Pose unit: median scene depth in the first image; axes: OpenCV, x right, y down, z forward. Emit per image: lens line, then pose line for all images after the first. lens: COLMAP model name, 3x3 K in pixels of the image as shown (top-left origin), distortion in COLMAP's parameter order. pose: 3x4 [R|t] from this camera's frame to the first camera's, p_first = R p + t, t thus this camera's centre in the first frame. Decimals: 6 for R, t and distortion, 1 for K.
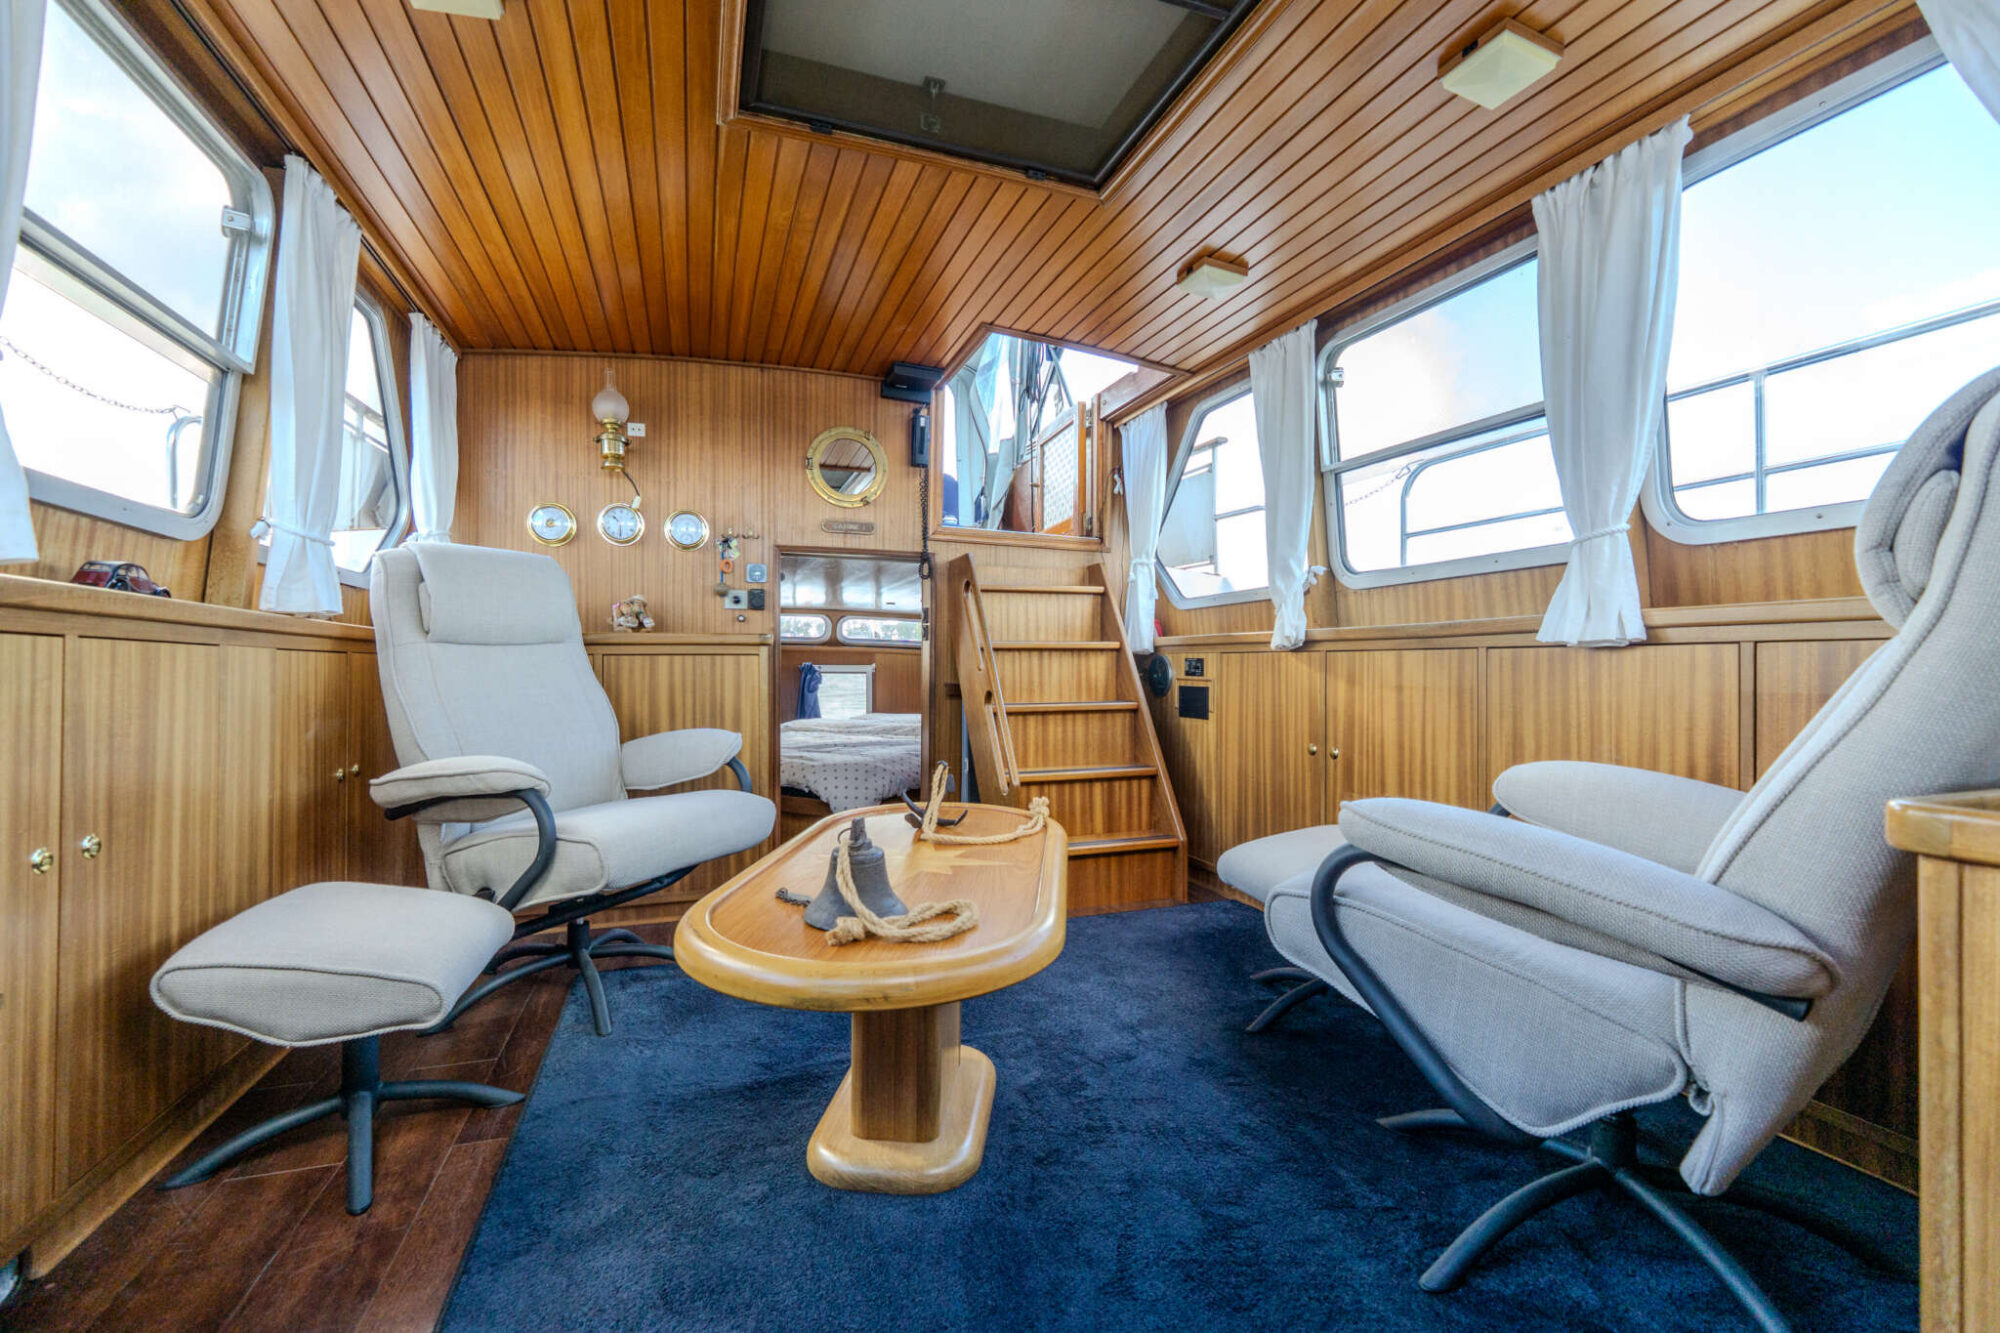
lens RADIAL K [[849.4, 0, 996.2], [0, 849.4, 659.1], [0, 0, 1]] dist [-0.003231, -0.000469]
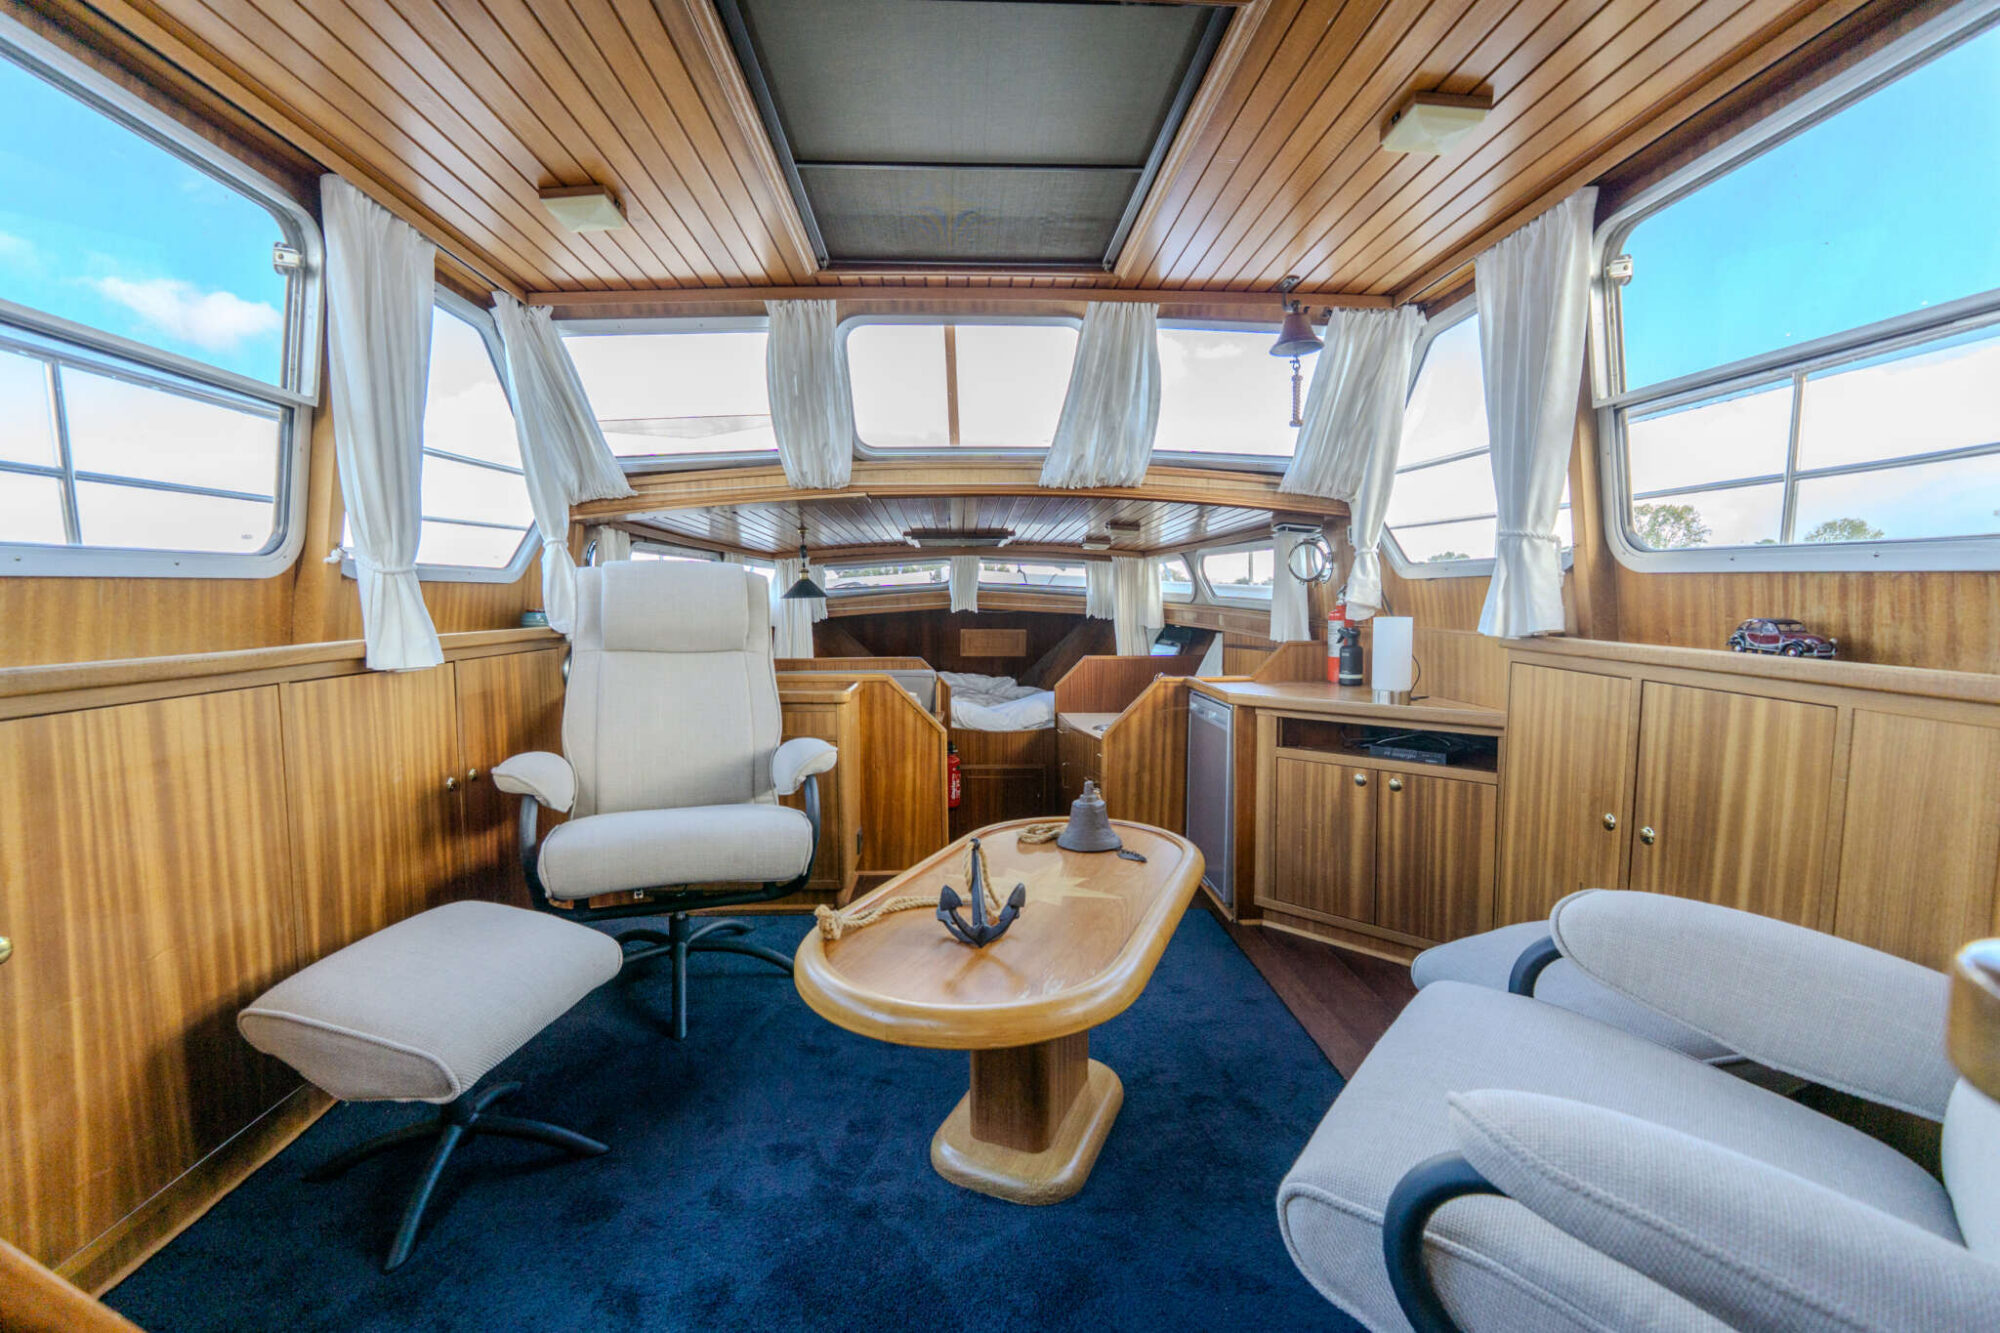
lens RADIAL K [[849.4, 0, 996.2], [0, 849.4, 659.1], [0, 0, 1]] dist [-0.003231, -0.000469]
pose [[-0.957091, -0.023890, 0.288800, -0.211940], [-0.004566, 0.997716, 0.067400, -0.068698], [-0.289750, 0.063189, -0.955014, 1.170551]]
